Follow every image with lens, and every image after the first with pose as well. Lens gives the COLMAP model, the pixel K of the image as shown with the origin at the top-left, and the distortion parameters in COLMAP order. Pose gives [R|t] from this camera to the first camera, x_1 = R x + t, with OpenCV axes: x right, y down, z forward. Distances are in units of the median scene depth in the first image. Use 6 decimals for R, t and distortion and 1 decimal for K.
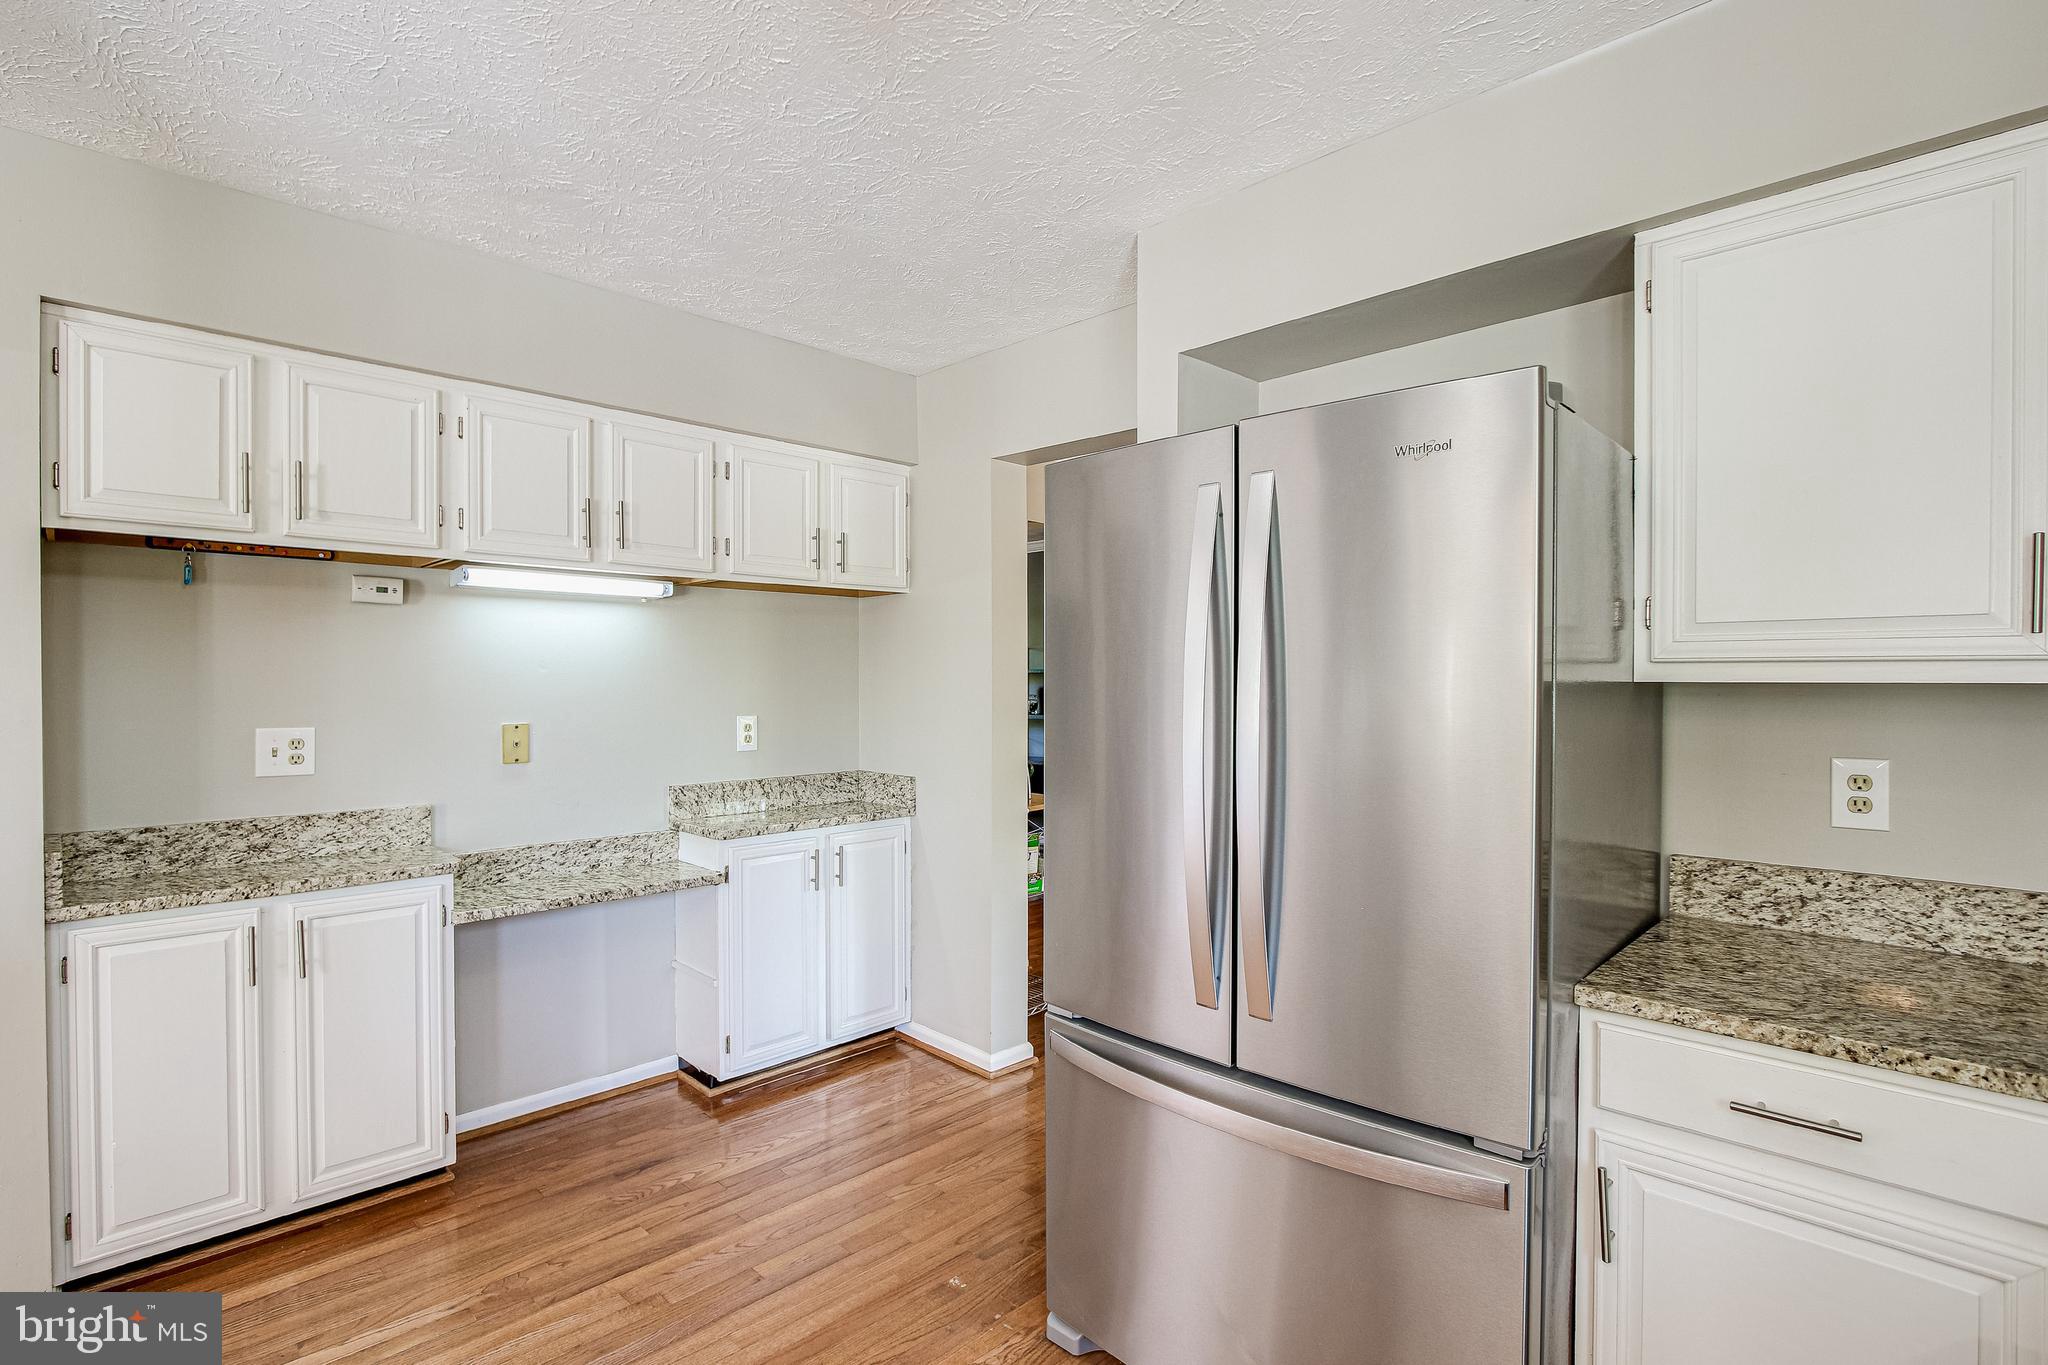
lens RADIAL K [[946.0, 0, 1025.3], [0, 946.0, 687.3], [0, 0, 1]] dist [-0.027603, 0.000277]
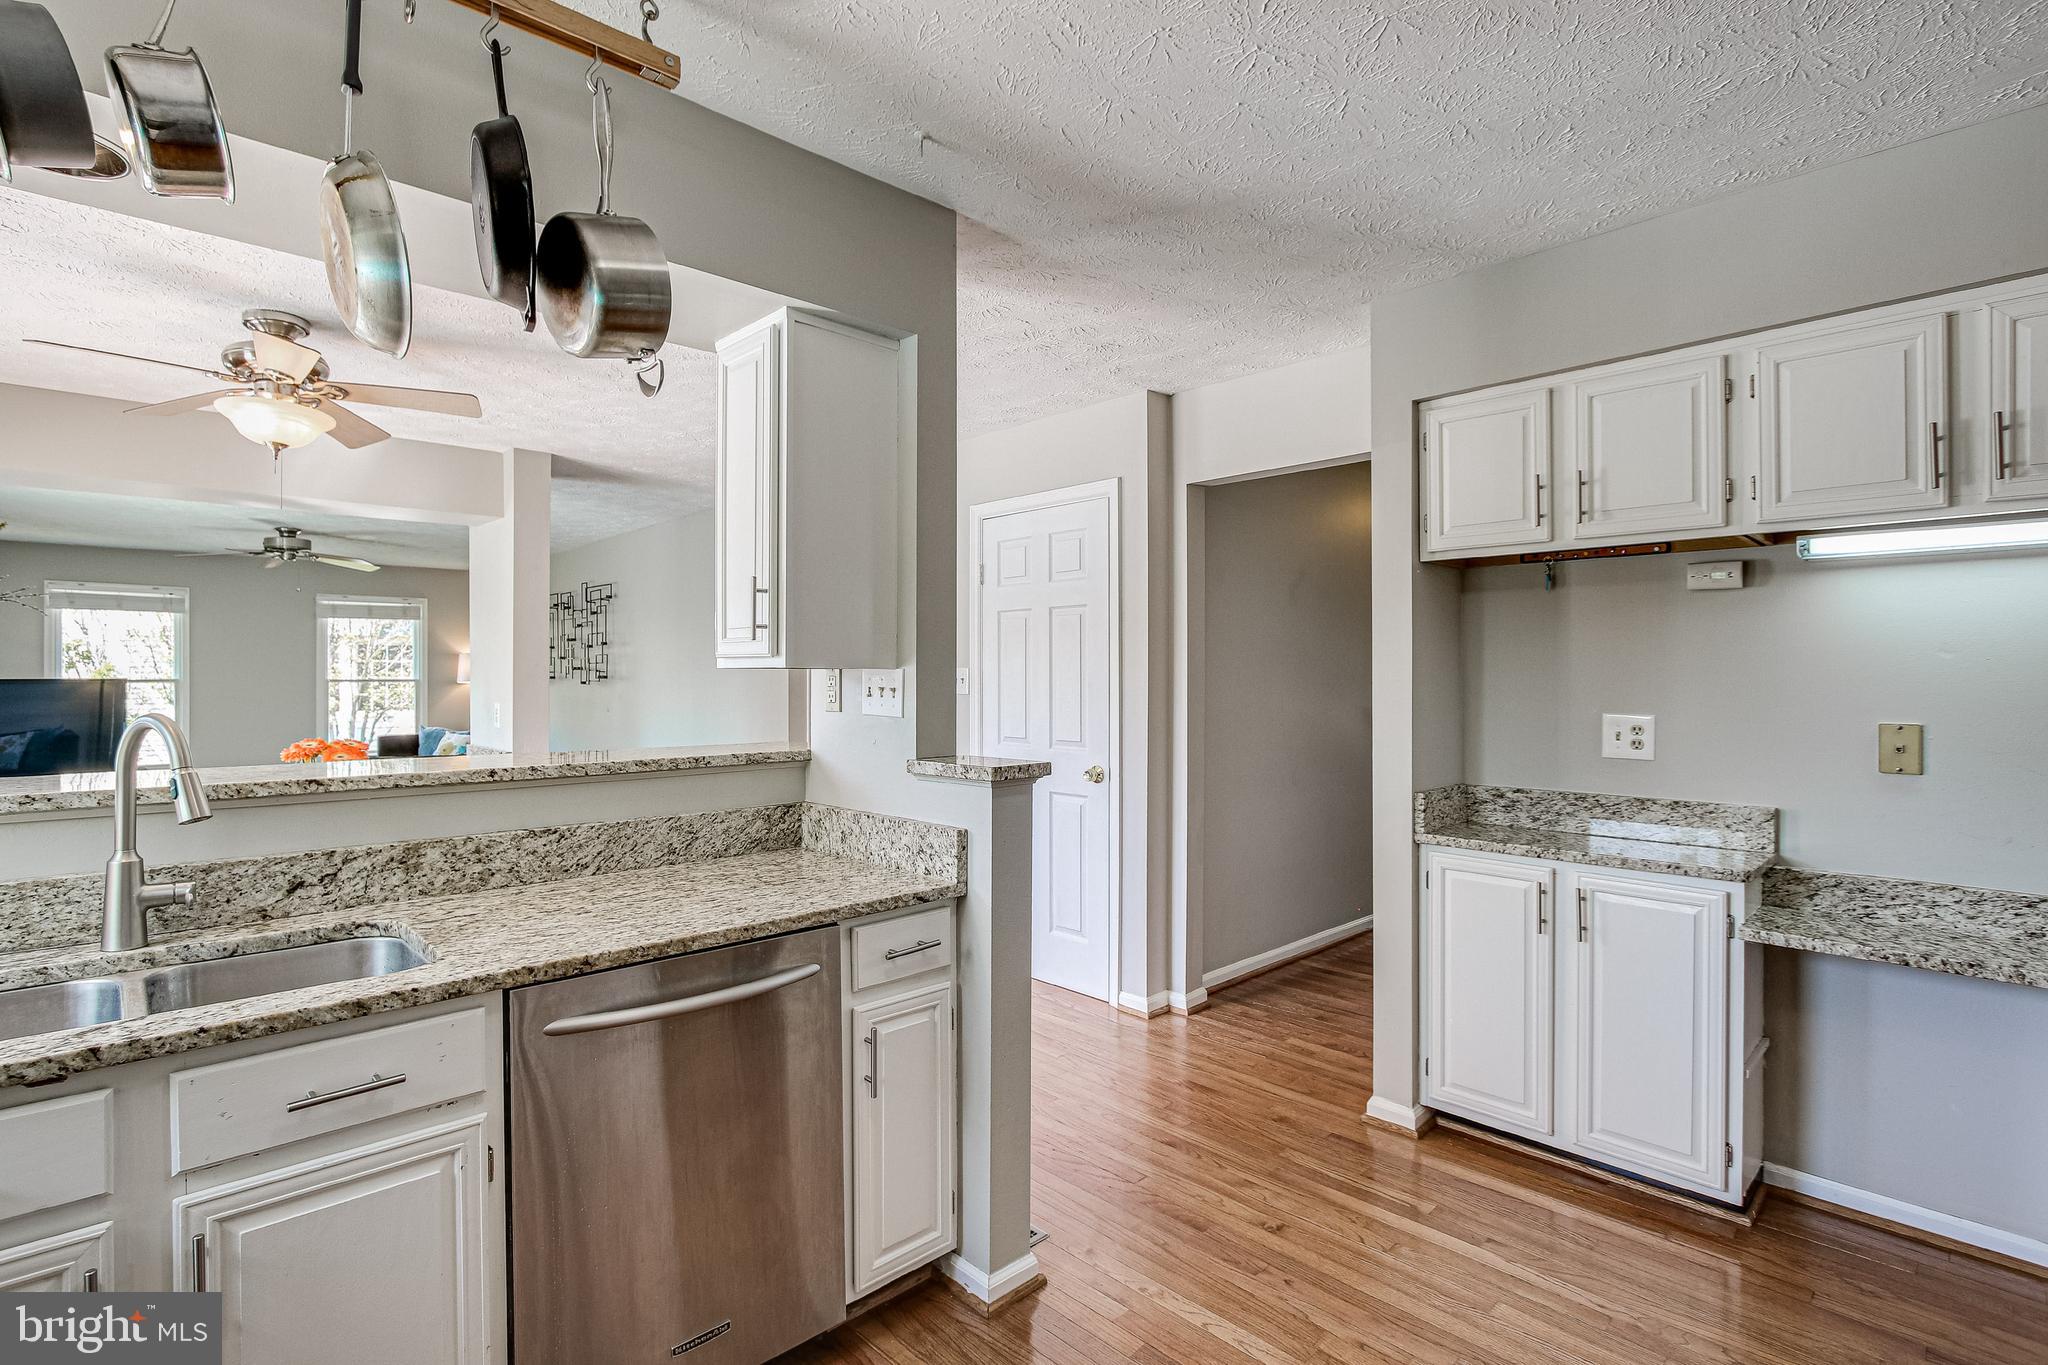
lens RADIAL K [[971.6, 0, 1008.5], [0, 971.6, 674.0], [0, 0, 1]] dist [-0.013557, 0.001151]
pose [[-0.033687, -0.000947, -0.999432, 0.342068], [-0.005398, 0.999985, -0.000766, 0.001848], [0.999418, 0.005370, -0.033692, 0.322387]]
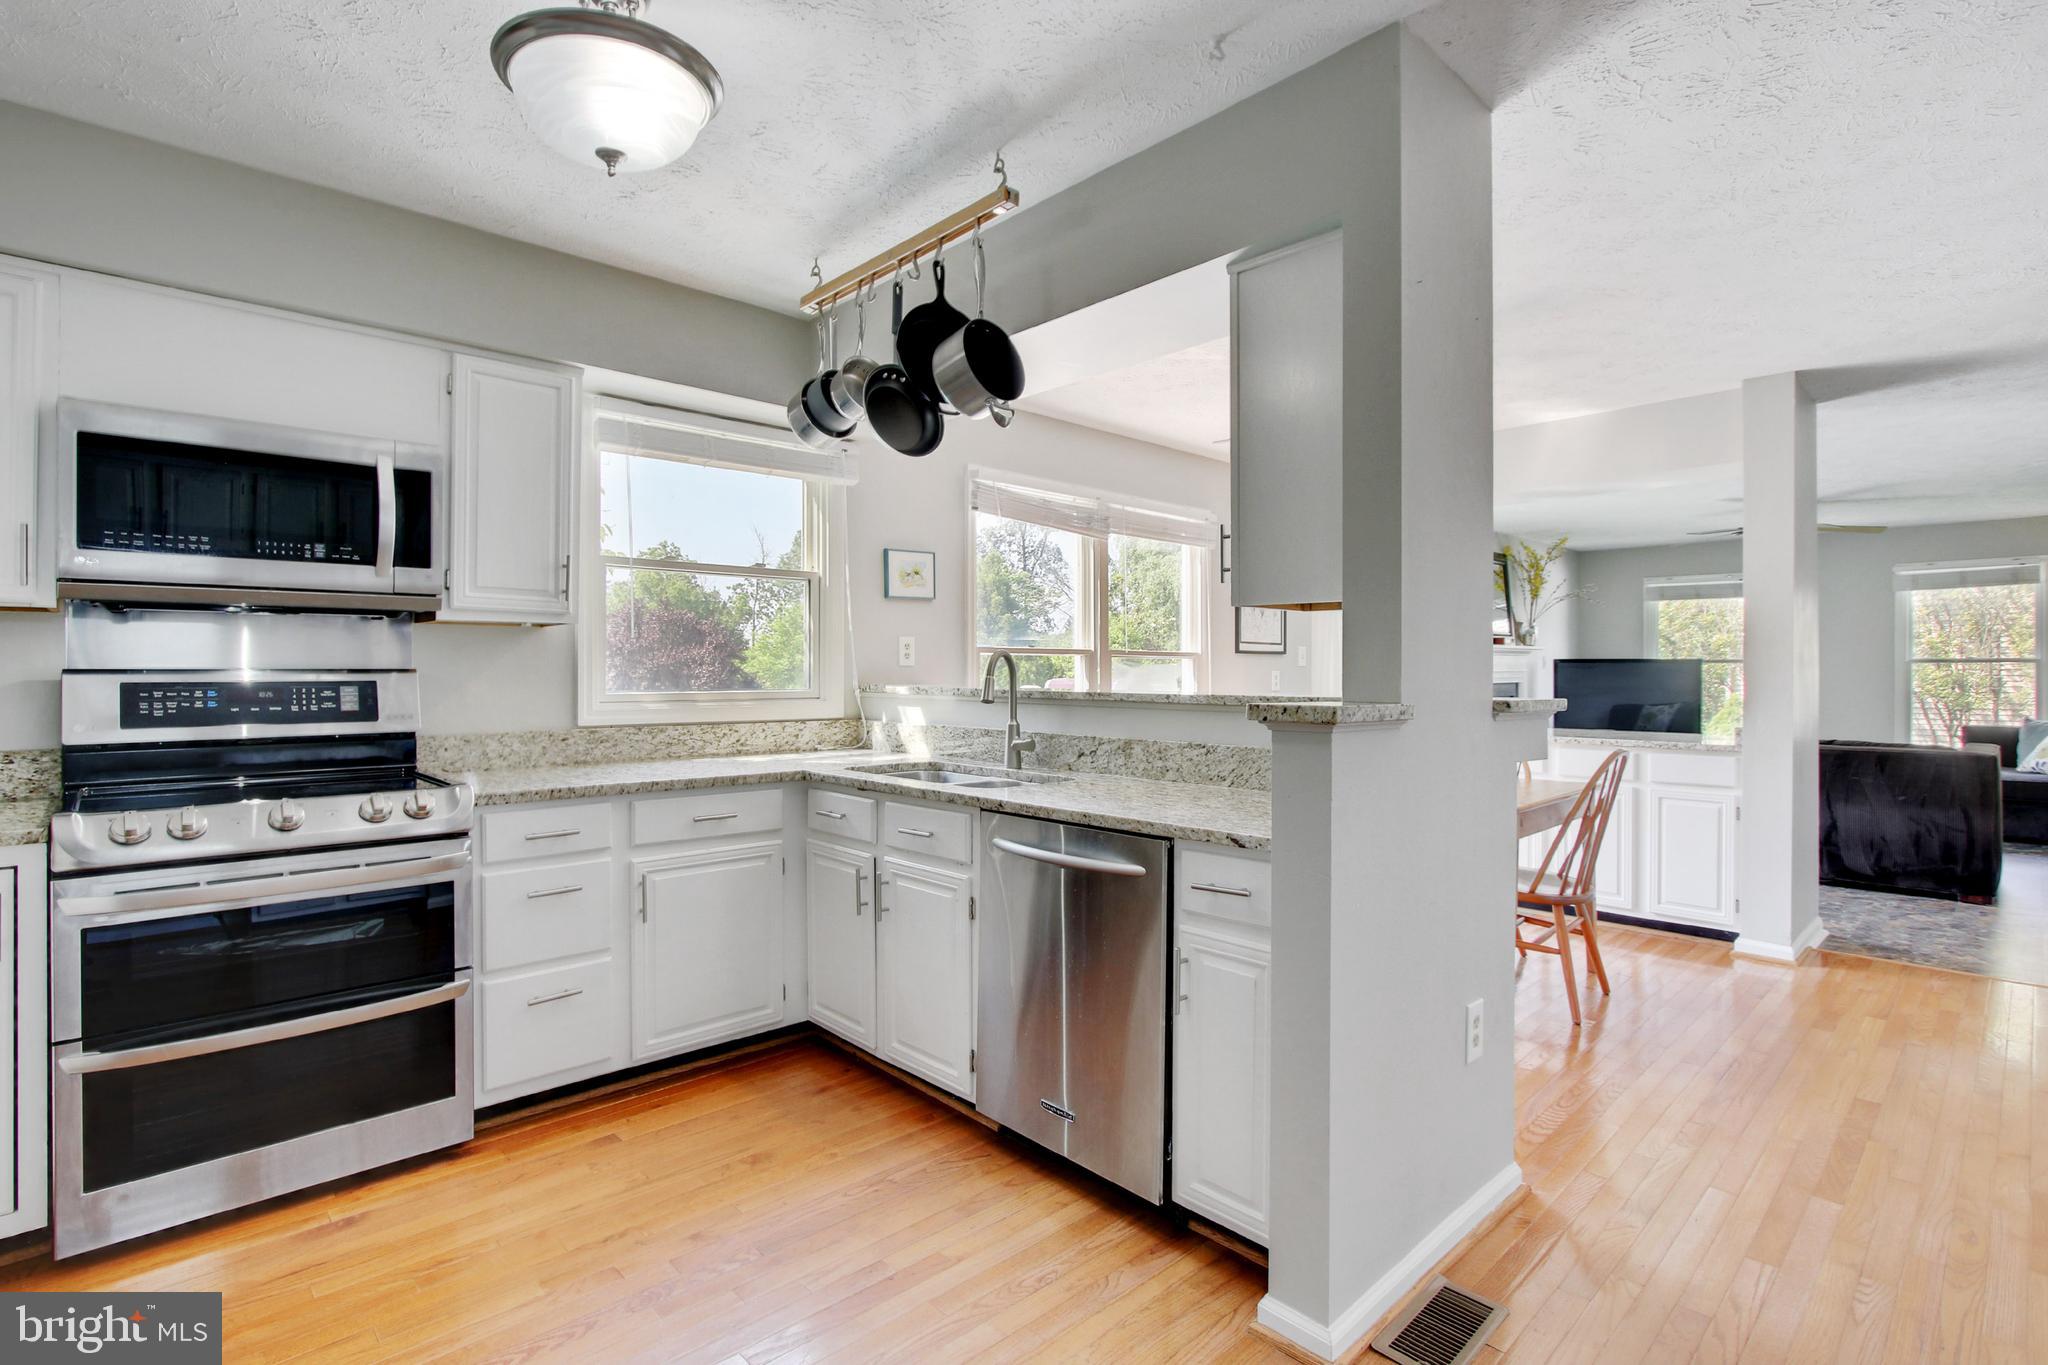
lens RADIAL K [[971.6, 0, 1008.5], [0, 971.6, 674.0], [0, 0, 1]] dist [-0.013557, 0.001151]
pose [[-0.999410, 0.000203, 0.034351, -0.315258], [0.000571, 0.999943, 0.010707, 0.048608], [-0.034347, 0.010720, -0.999352, 0.997679]]
